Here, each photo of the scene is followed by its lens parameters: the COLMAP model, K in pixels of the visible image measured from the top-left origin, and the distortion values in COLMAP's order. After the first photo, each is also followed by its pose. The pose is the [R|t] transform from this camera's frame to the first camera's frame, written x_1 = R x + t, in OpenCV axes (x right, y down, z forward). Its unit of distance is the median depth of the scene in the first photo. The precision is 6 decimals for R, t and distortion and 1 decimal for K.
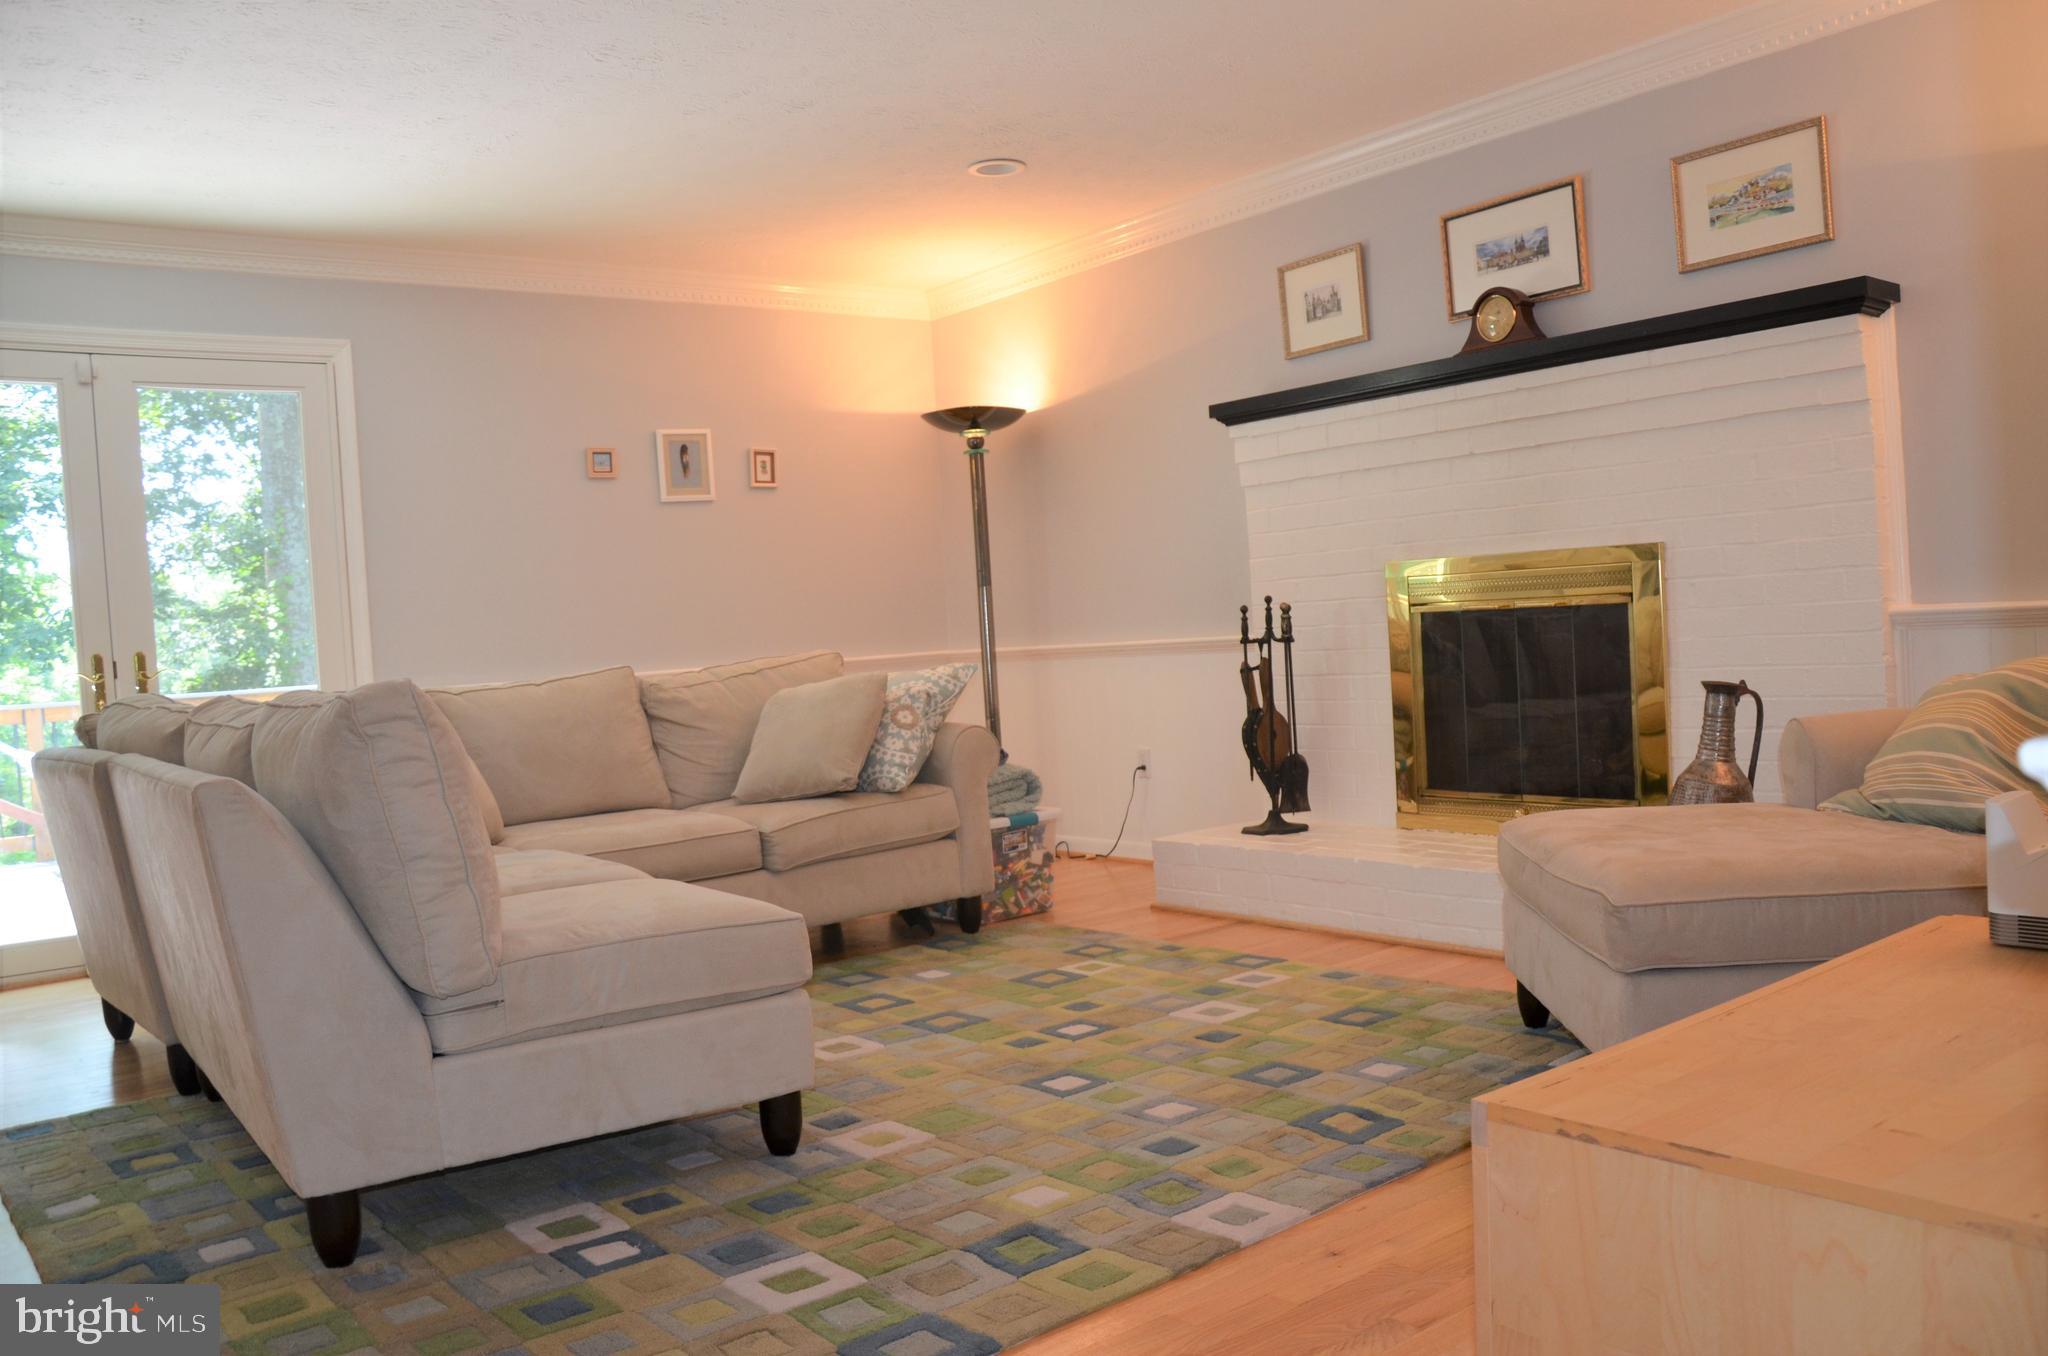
lens RADIAL K [[1607.6, 0, 1051.7], [0, 1607.6, 678.9], [0, 0, 1]] dist [-0.156218, 0.126152]
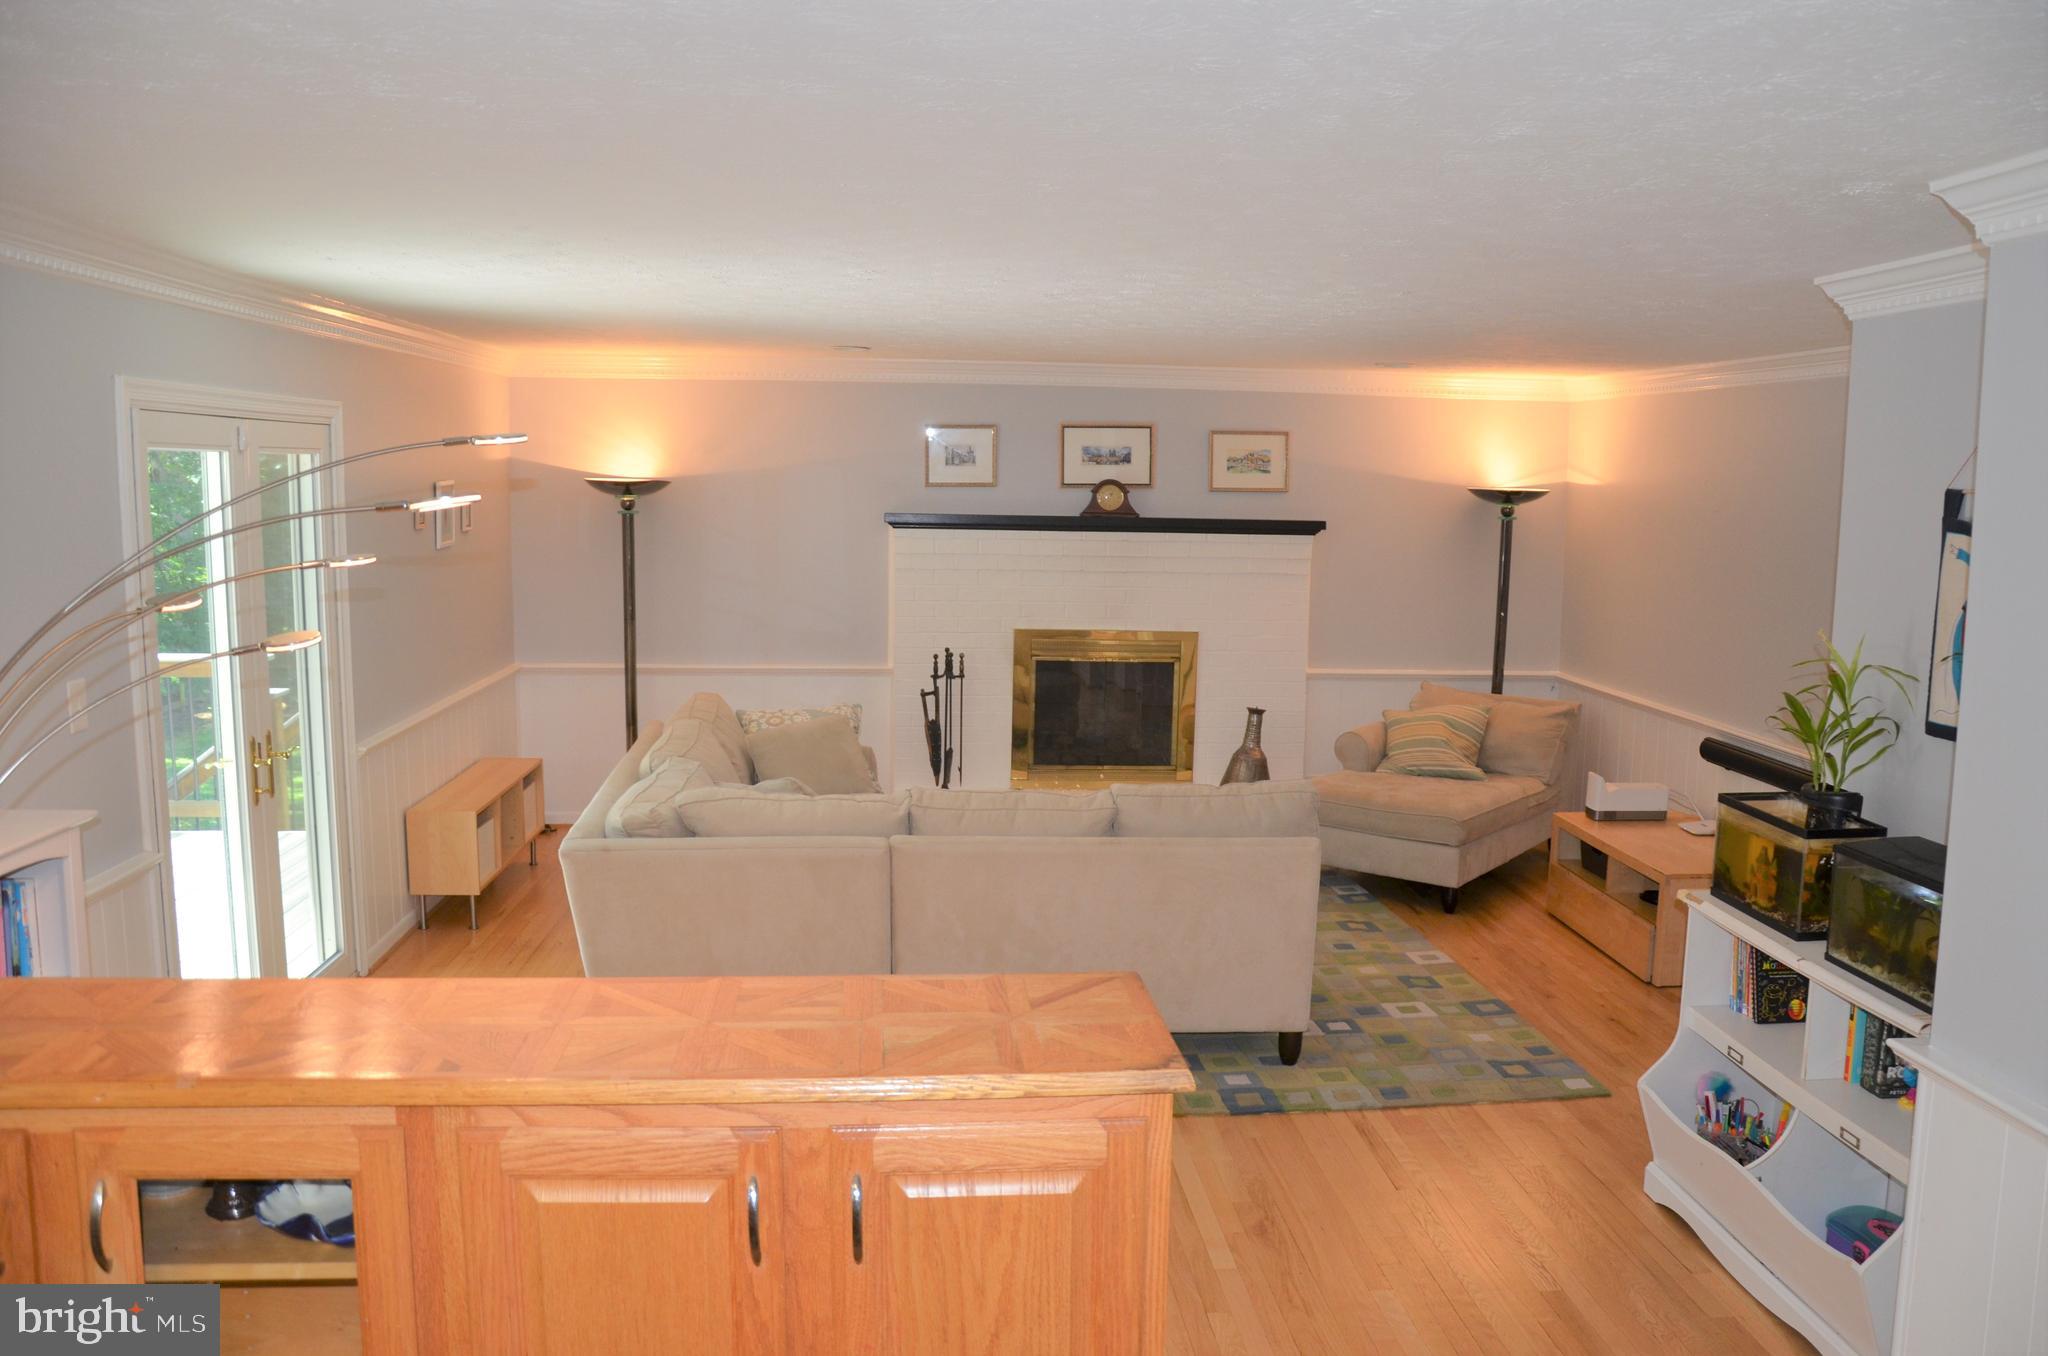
lens RADIAL K [[1605.5, 0, 1055.9], [0, 1605.5, 701.6], [0, 0, 1]] dist [-0.162274, 0.137593]
pose [[0.547461, -0.051965, 0.835216, -1.248804], [-0.025836, 0.996545, 0.078937, -0.140566], [-0.836433, -0.064793, 0.544226, 0.065876]]
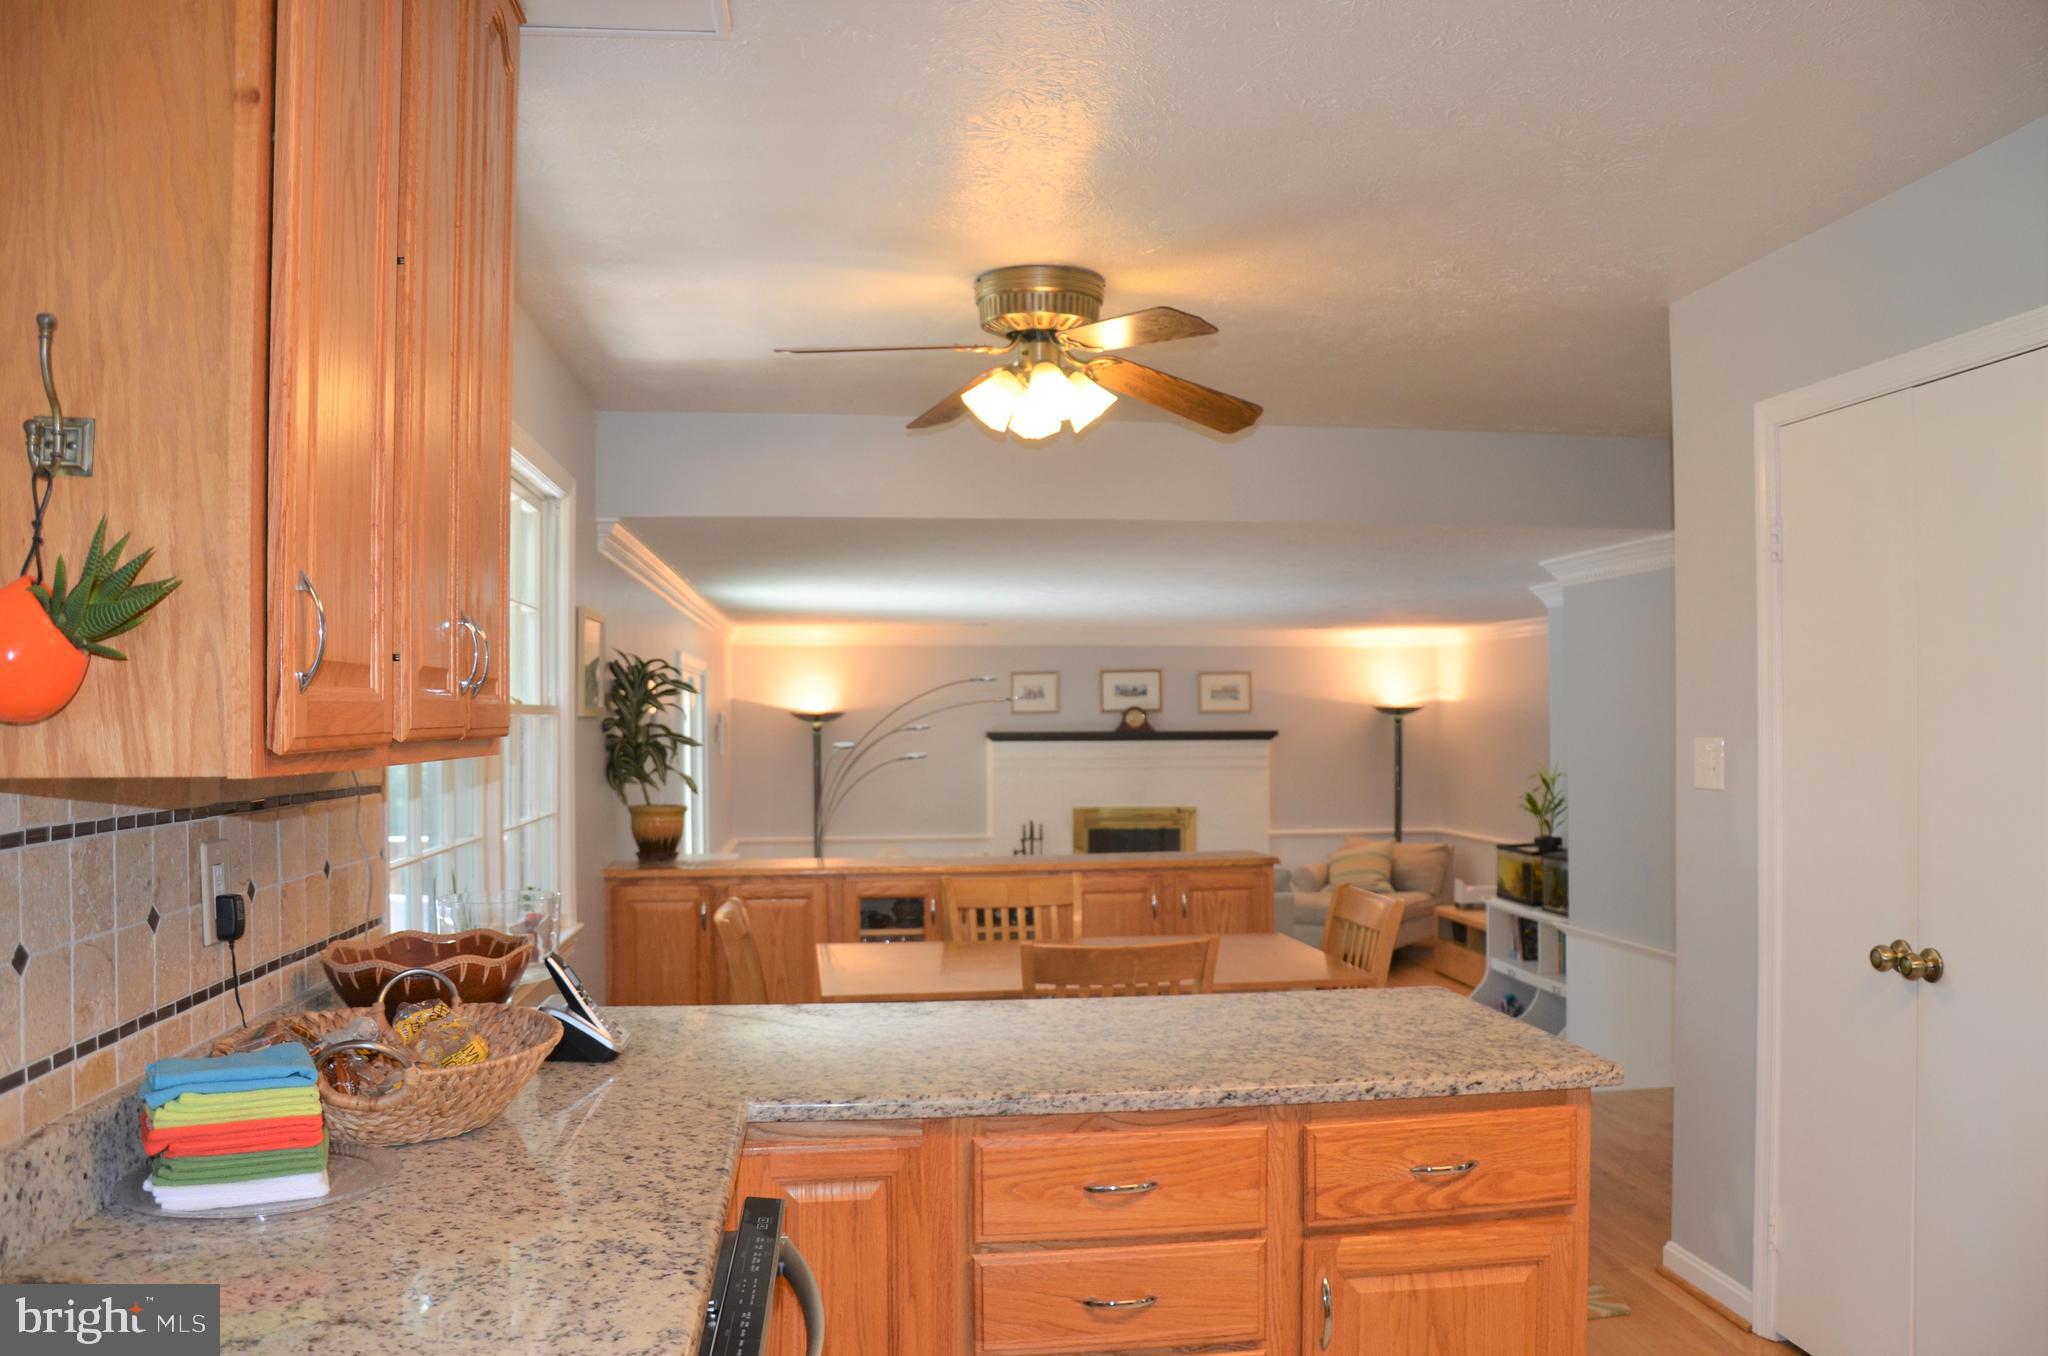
lens RADIAL K [[1605.5, 0, 1055.9], [0, 1605.5, 701.6], [0, 0, 1]] dist [-0.162274, 0.137593]
pose [[0.509570, 0.063309, 0.858097, -2.084419], [-0.000086, 0.997293, -0.073527, -0.058864], [-0.860429, 0.037393, 0.508196, -0.250244]]
